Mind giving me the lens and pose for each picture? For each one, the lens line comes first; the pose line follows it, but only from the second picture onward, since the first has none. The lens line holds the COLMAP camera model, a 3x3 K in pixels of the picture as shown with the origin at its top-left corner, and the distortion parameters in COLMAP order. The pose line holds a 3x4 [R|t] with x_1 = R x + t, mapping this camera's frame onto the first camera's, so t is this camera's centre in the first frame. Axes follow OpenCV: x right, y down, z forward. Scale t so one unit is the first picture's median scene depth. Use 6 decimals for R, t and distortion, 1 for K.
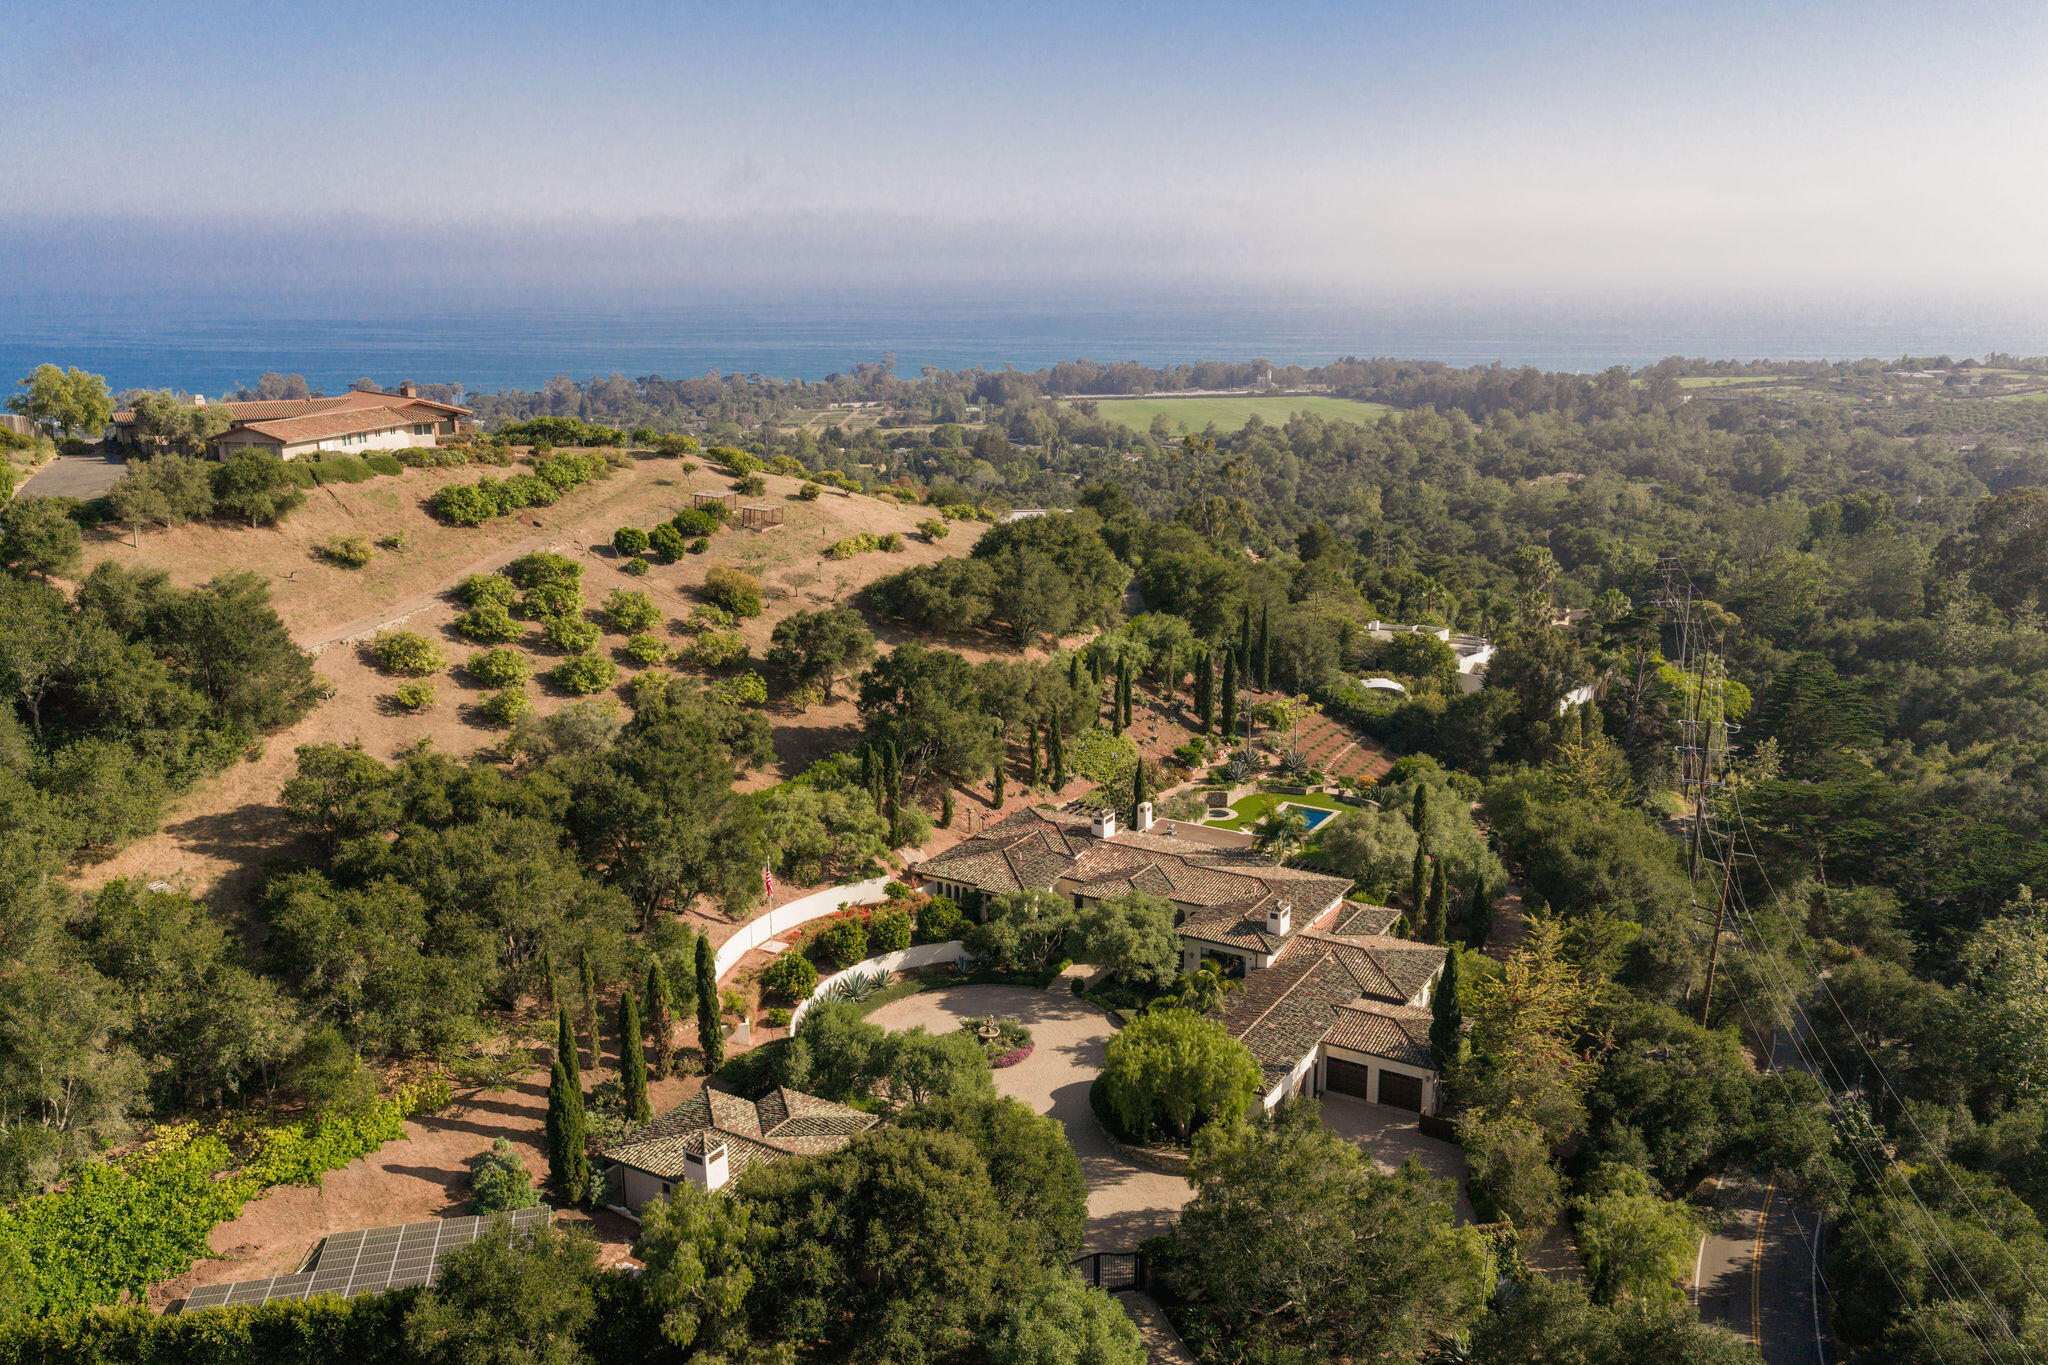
lens RADIAL K [[1717.6, 0, 1024.0], [0, 1717.6, 682.5], [0, 0, 1]] dist [0.069625, -0.177352]
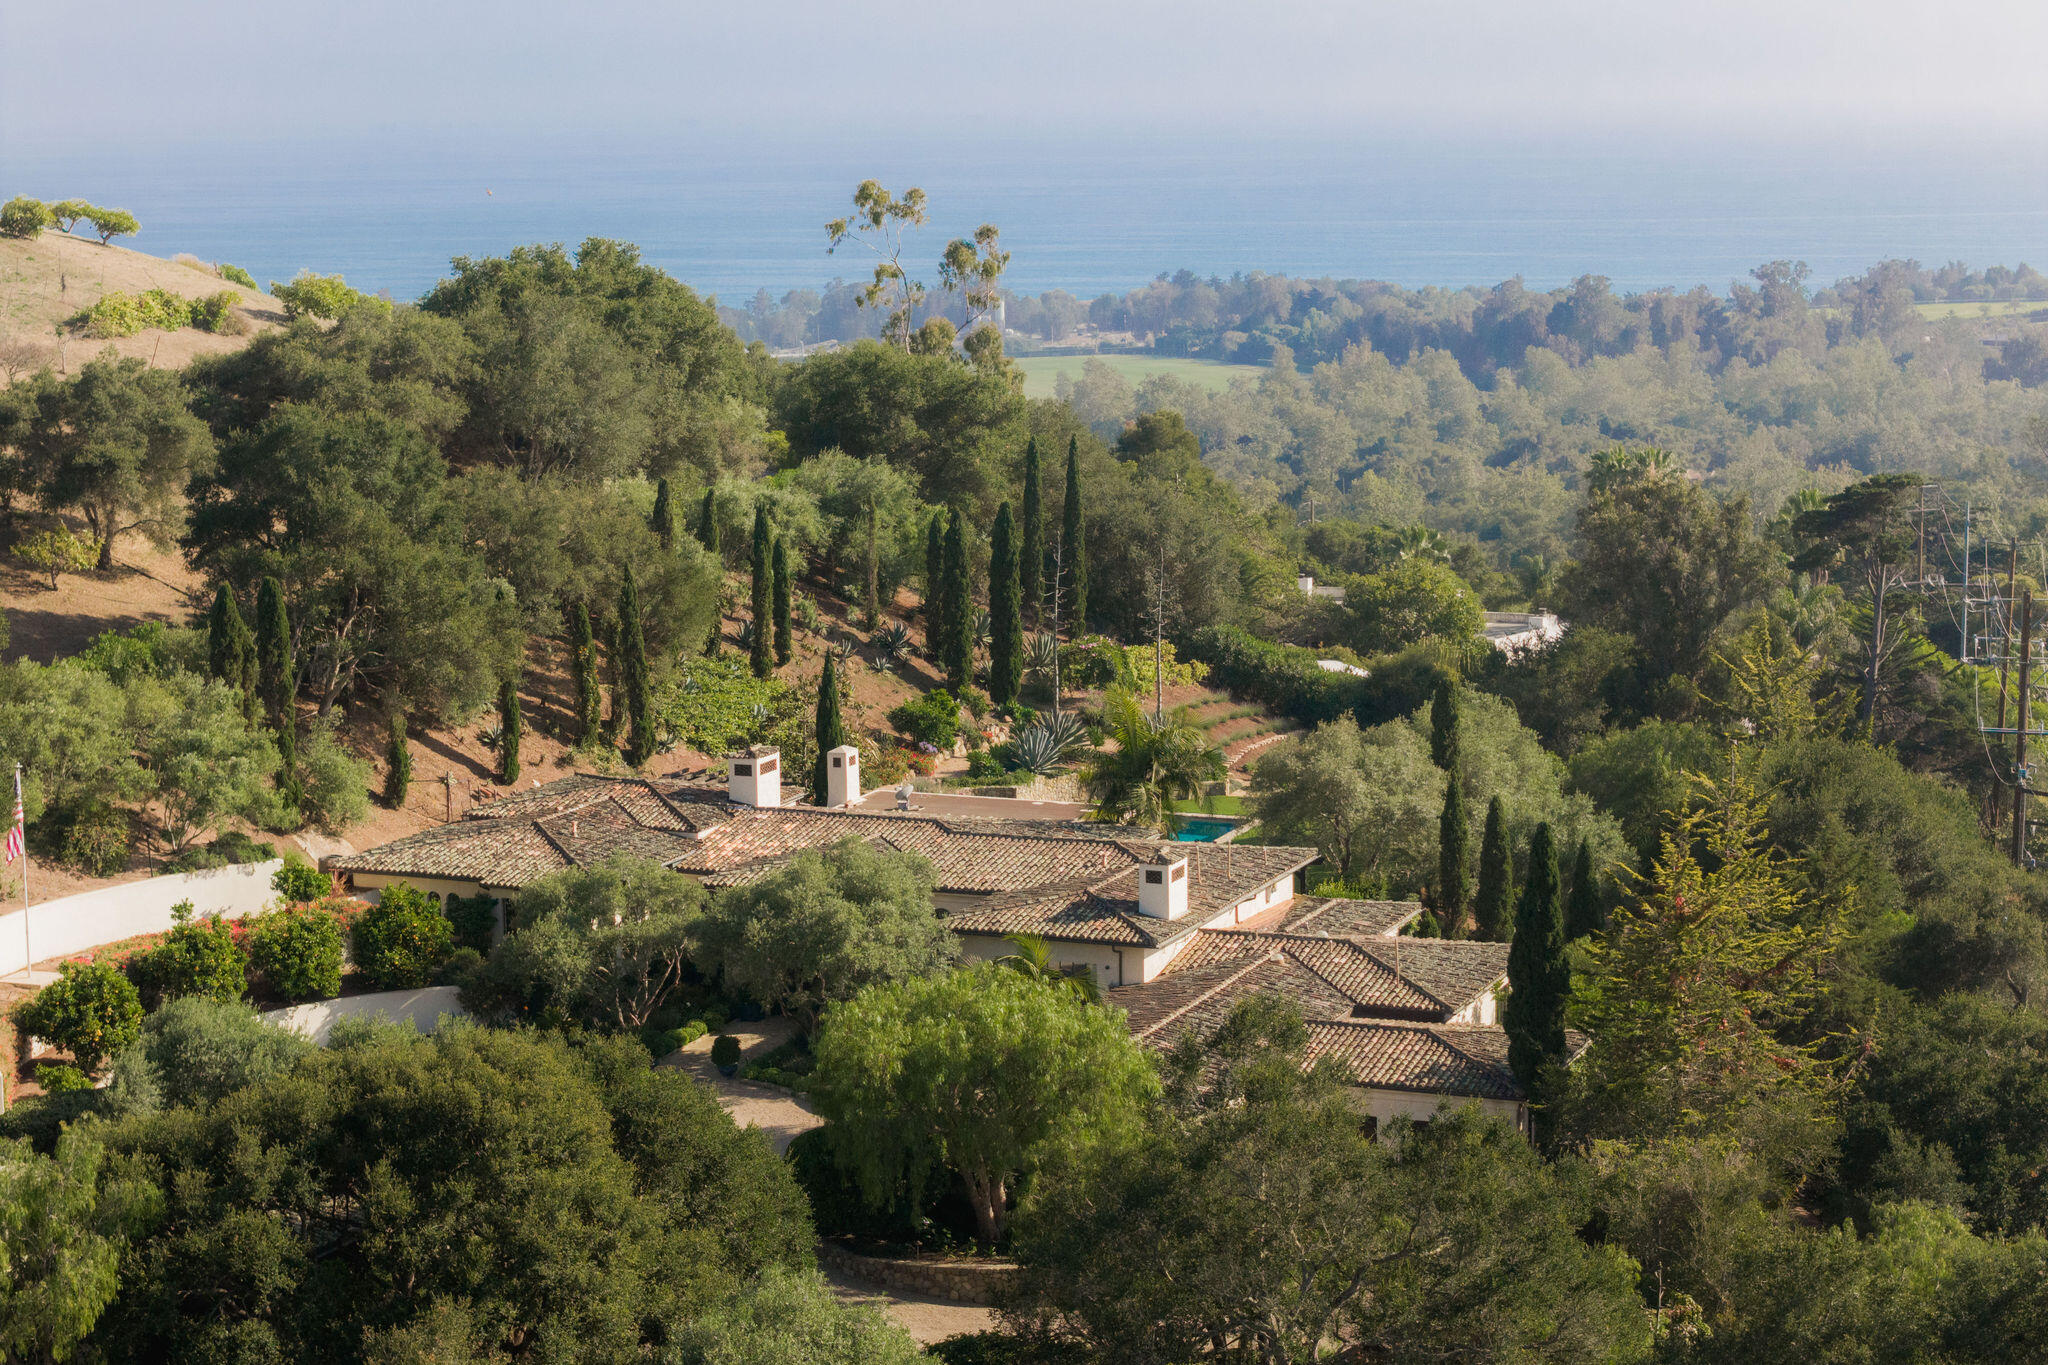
lens RADIAL K [[4177.2, 0, 1024.0], [0, 4177.2, 682.5], [0, 0, 1]] dist [-0.132249, 0.242003]
pose [[0.989058, -0.024394, 0.145494, -0.038822], [0.039276, 0.994181, -0.100310, 0.158201], [-0.142200, 0.104927, 0.984261, -0.068204]]
